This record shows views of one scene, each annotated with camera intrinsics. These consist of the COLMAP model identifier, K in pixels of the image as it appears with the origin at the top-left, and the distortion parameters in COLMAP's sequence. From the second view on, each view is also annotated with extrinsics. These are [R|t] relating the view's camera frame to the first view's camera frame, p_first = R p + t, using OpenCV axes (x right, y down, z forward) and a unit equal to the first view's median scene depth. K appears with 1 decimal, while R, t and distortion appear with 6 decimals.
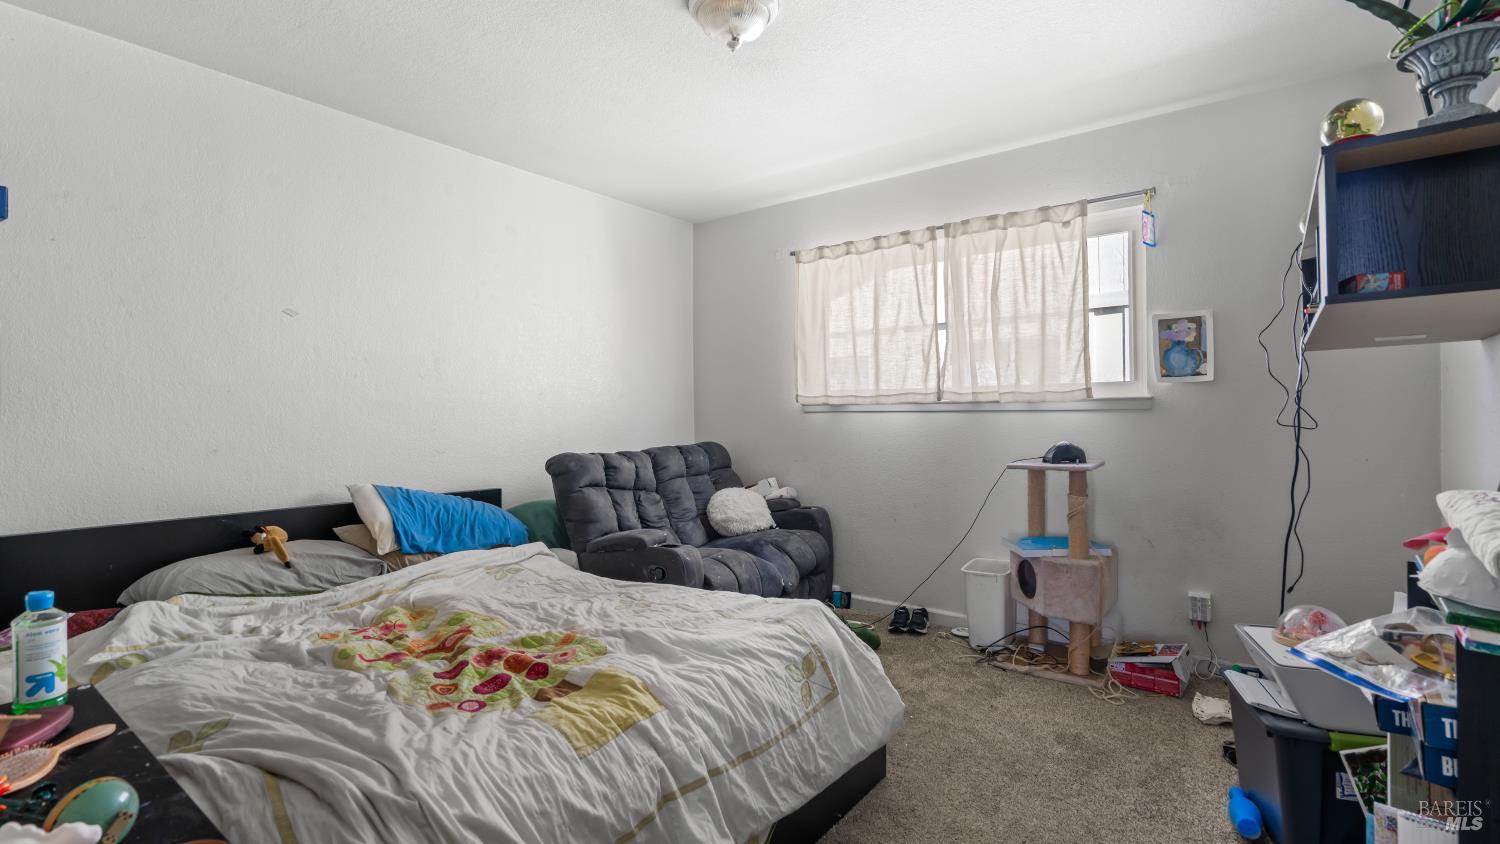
lens RADIAL K [[679.1, 0, 746.5], [0, 679.1, 415.6], [0, 0, 1]] dist [-0.003444, -0.000088]
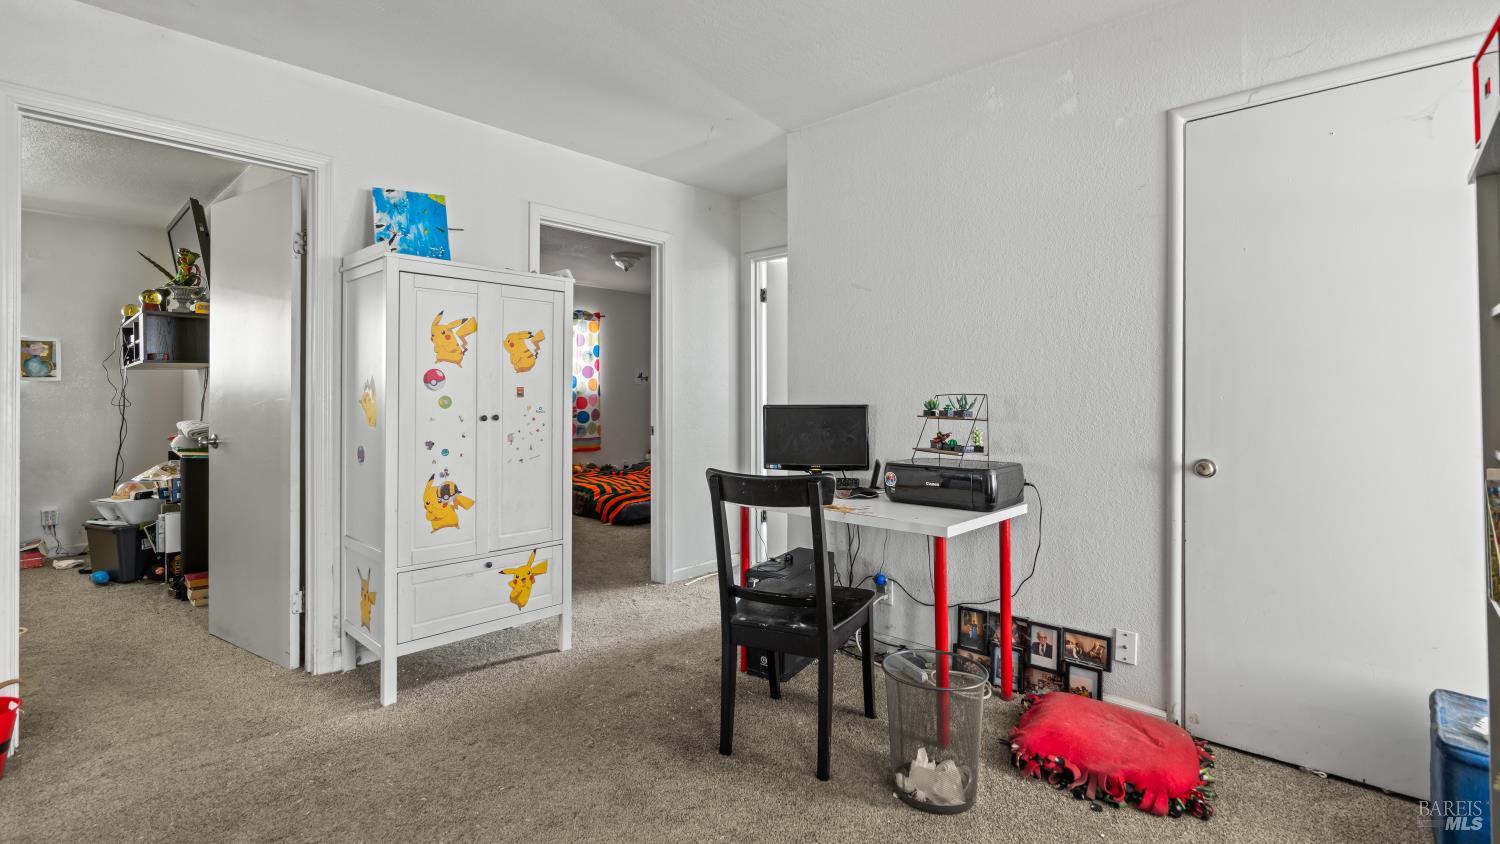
lens RADIAL K [[679.1, 0, 769.6], [0, 679.1, 393.9], [0, 0, 1]] dist [-0.003444, -0.000088]
pose [[0.077455, 0.015726, 0.996872, -0.845227], [0.002080, 0.999871, -0.015935, 0.011705], [-0.996994, 0.003308, 0.077412, -0.880537]]
